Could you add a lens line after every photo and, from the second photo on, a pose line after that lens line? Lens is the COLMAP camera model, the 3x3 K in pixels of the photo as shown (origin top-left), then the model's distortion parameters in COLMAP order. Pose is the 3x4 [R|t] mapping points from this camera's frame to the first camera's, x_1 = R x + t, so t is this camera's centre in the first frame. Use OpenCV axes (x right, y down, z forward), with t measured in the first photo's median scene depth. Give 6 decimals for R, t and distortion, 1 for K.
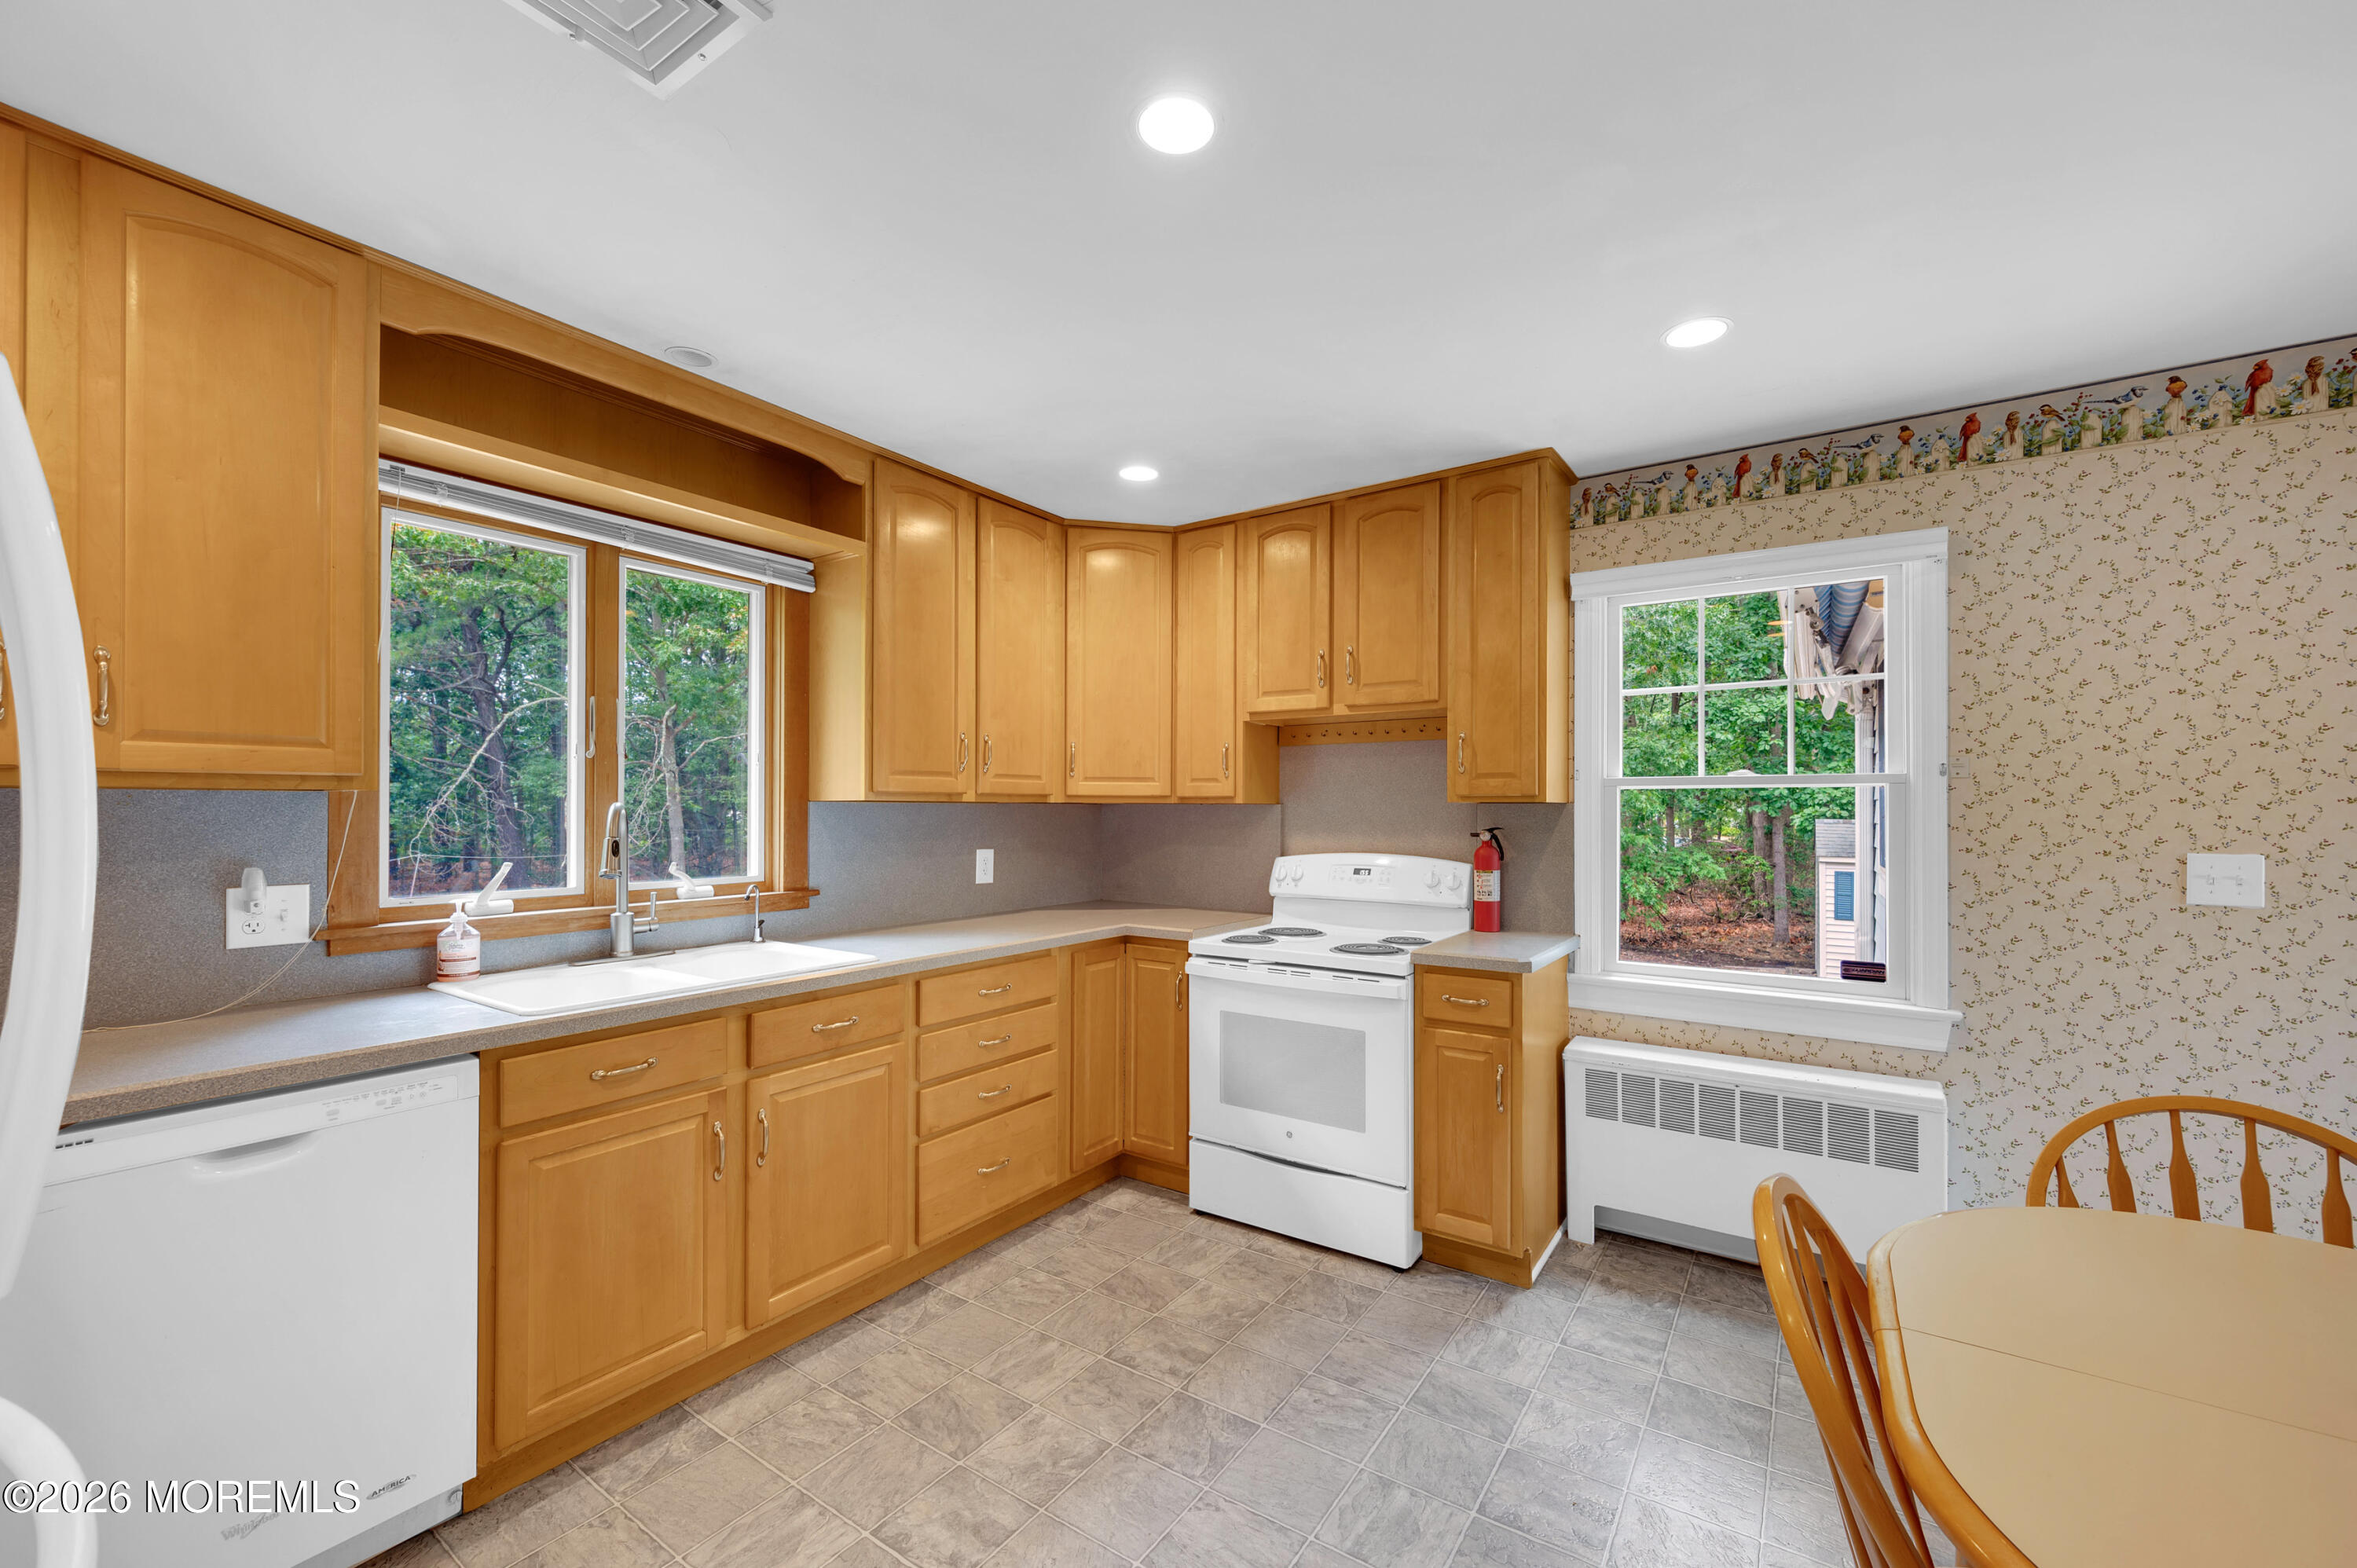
lens RADIAL K [[927.5, 0, 1174.5], [0, 927.5, 803.0], [0, 0, 1]] dist [-0.000023, -0.000006]
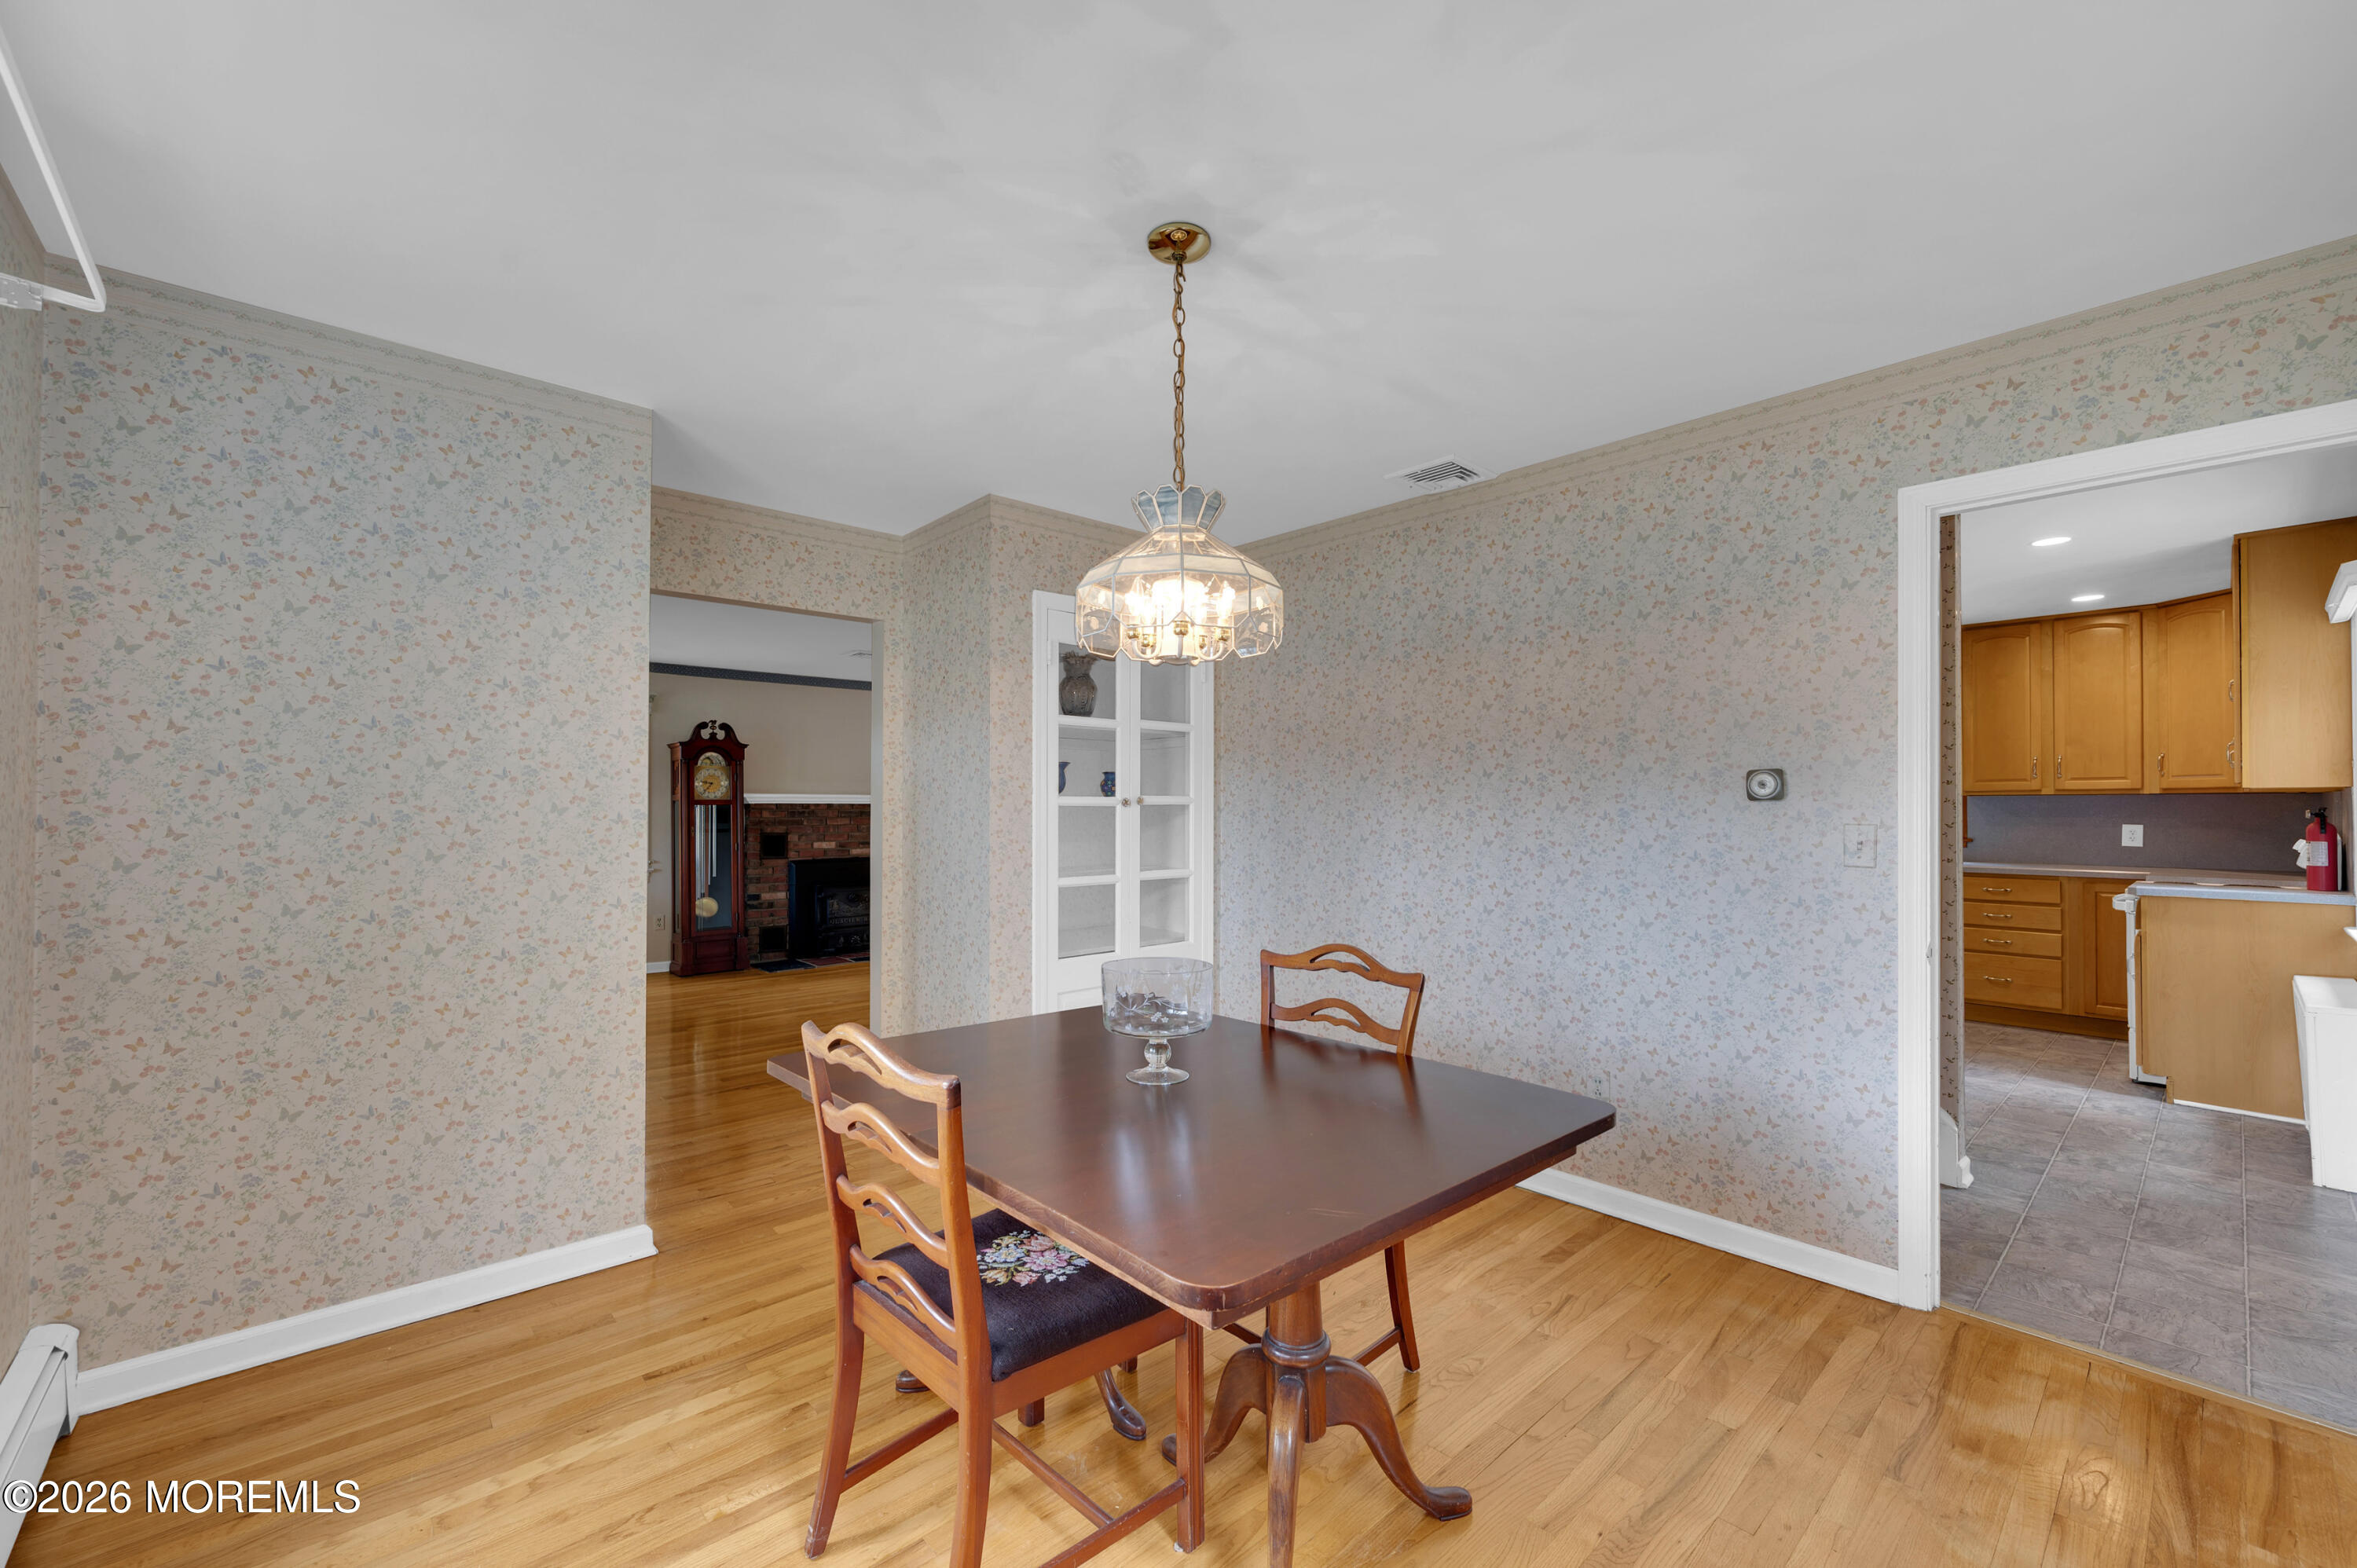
lens RADIAL K [[927.5, 0, 1174.5], [0, 927.5, 803.0], [0, 0, 1]] dist [-0.000023, -0.000006]
pose [[-0.251165, -0.009081, -0.967902, 2.450932], [0.008246, 0.999900, -0.011521, 0.027992], [0.967909, -0.010875, -0.251065, -0.223443]]
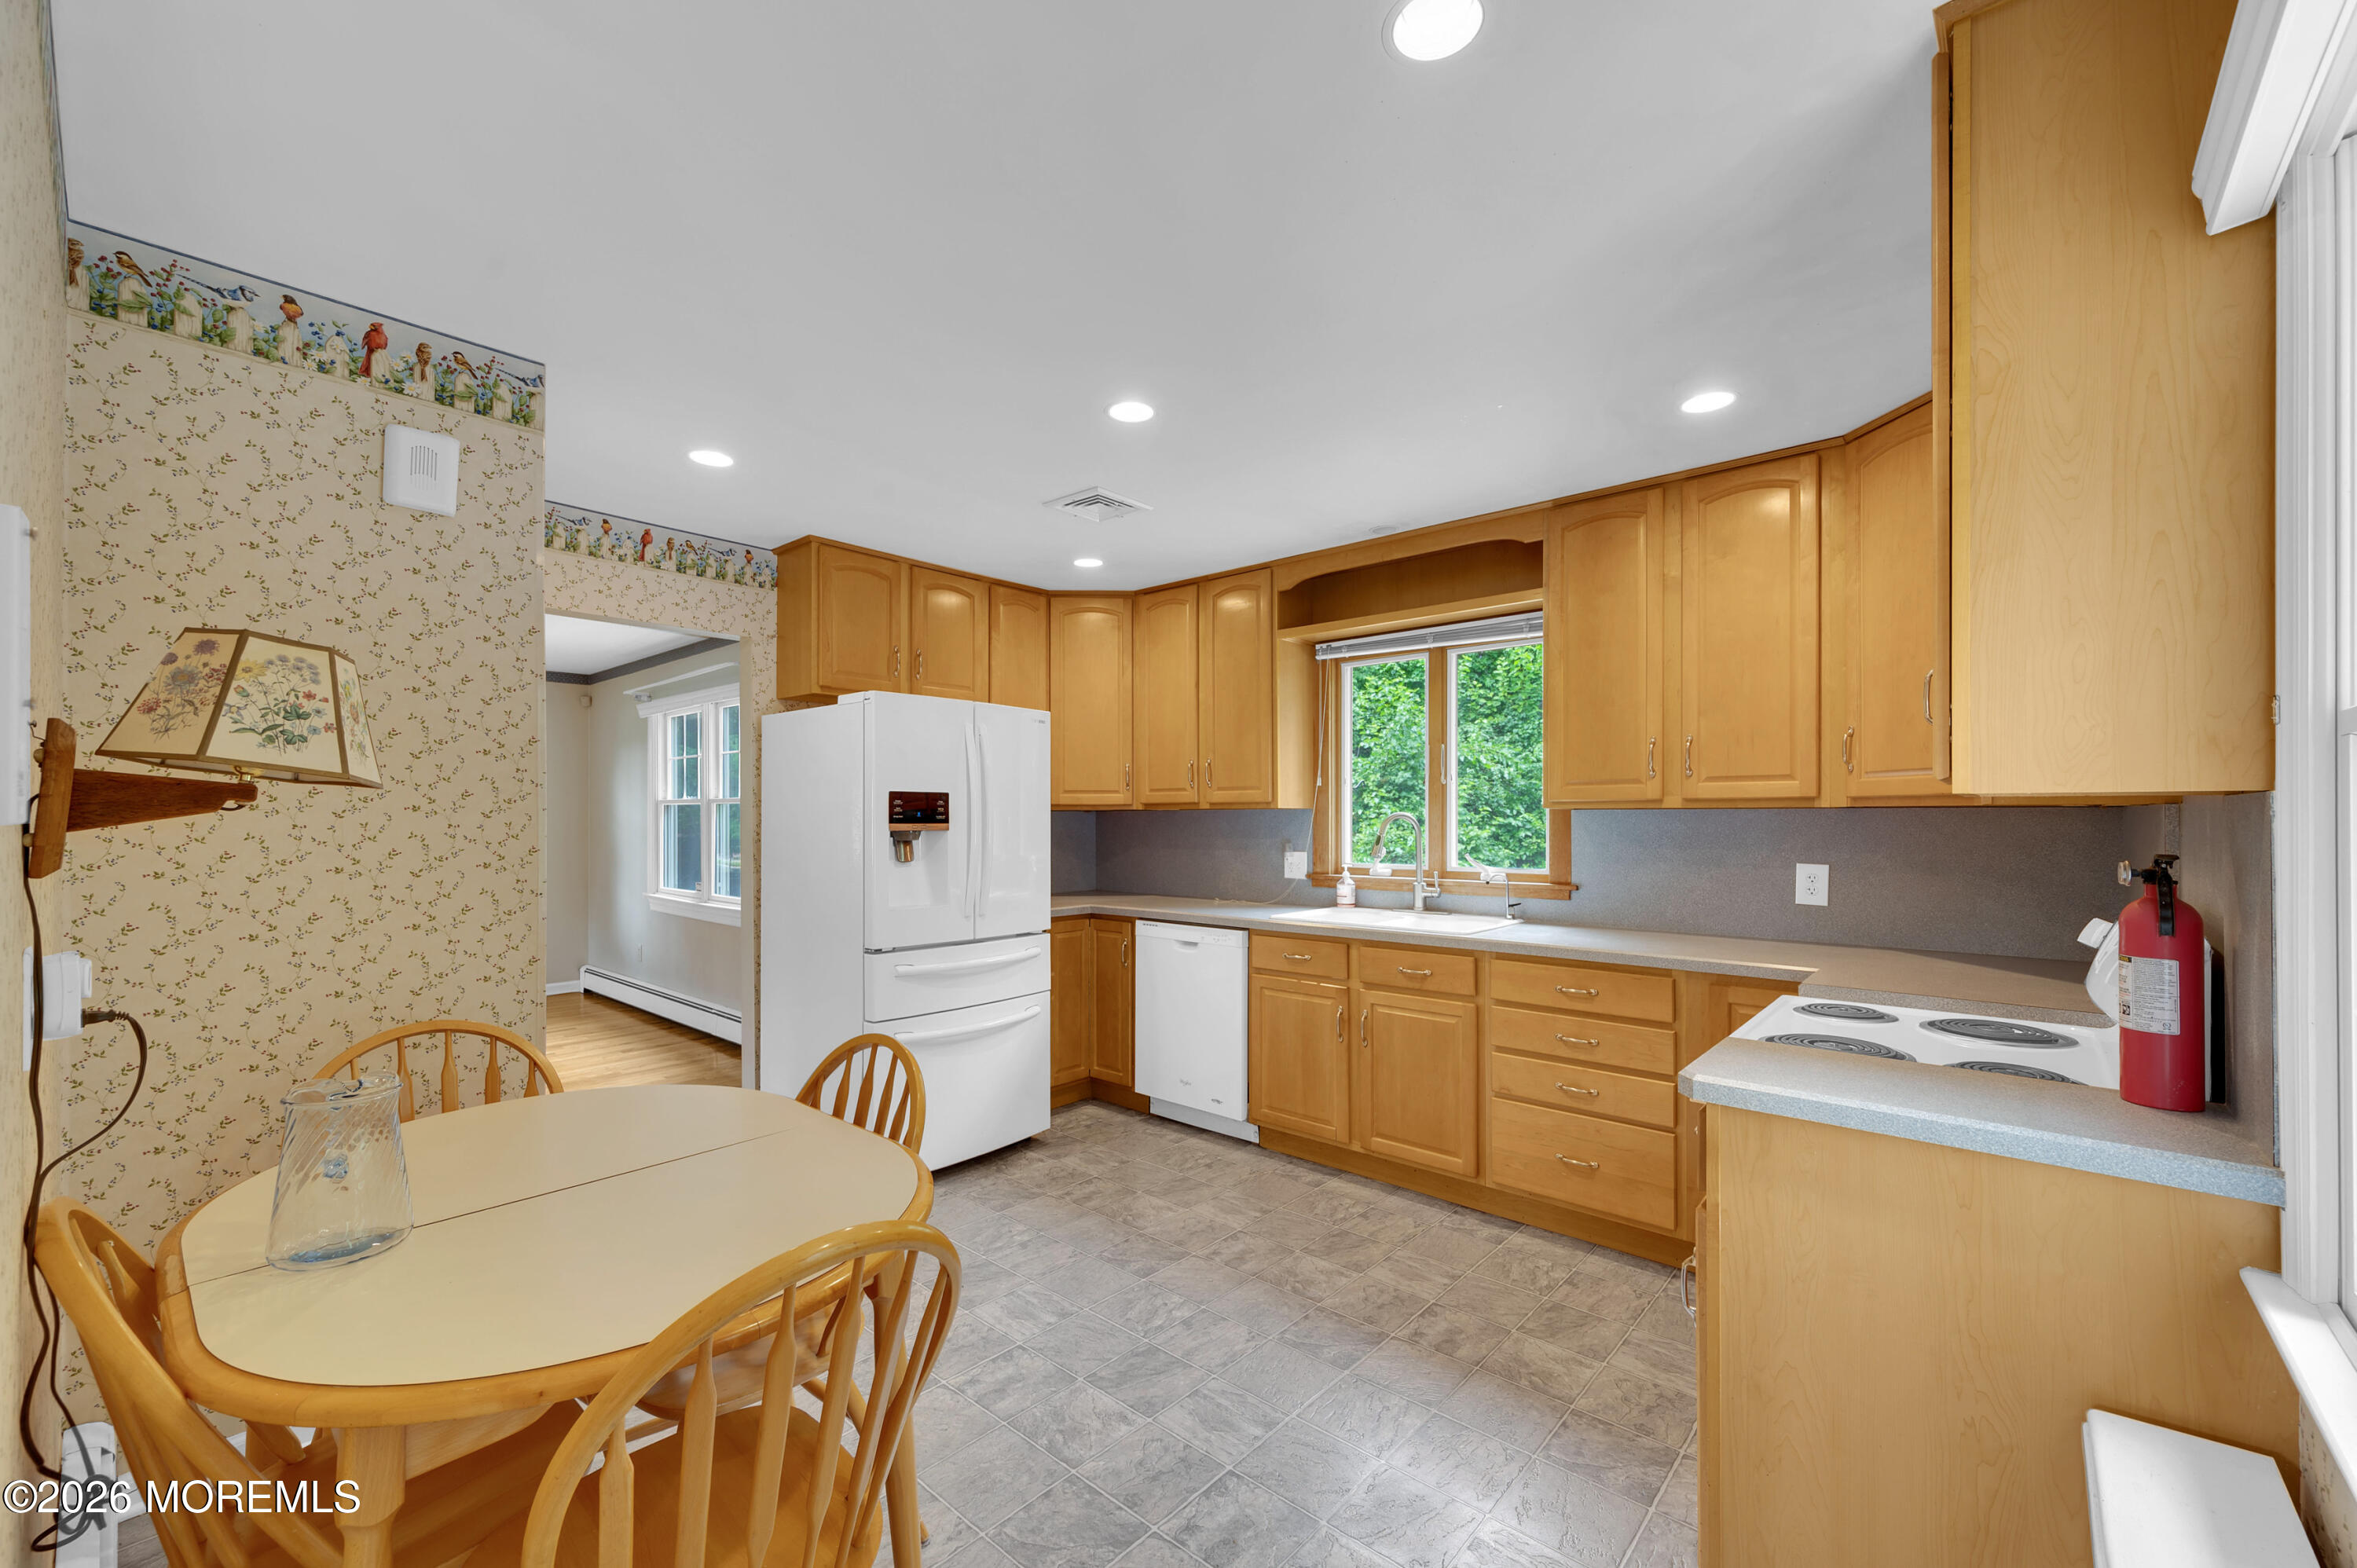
lens RADIAL K [[948.2, 0, 1168.6], [0, 948.2, 816.9], [0, 0, 1]] dist [0.000685, 0.000205]
pose [[-0.130800, -0.002272, -0.991406, 1.036293], [0.007643, 0.999965, -0.003300, 0.009470], [0.991379, -0.008009, -0.130779, 0.784192]]
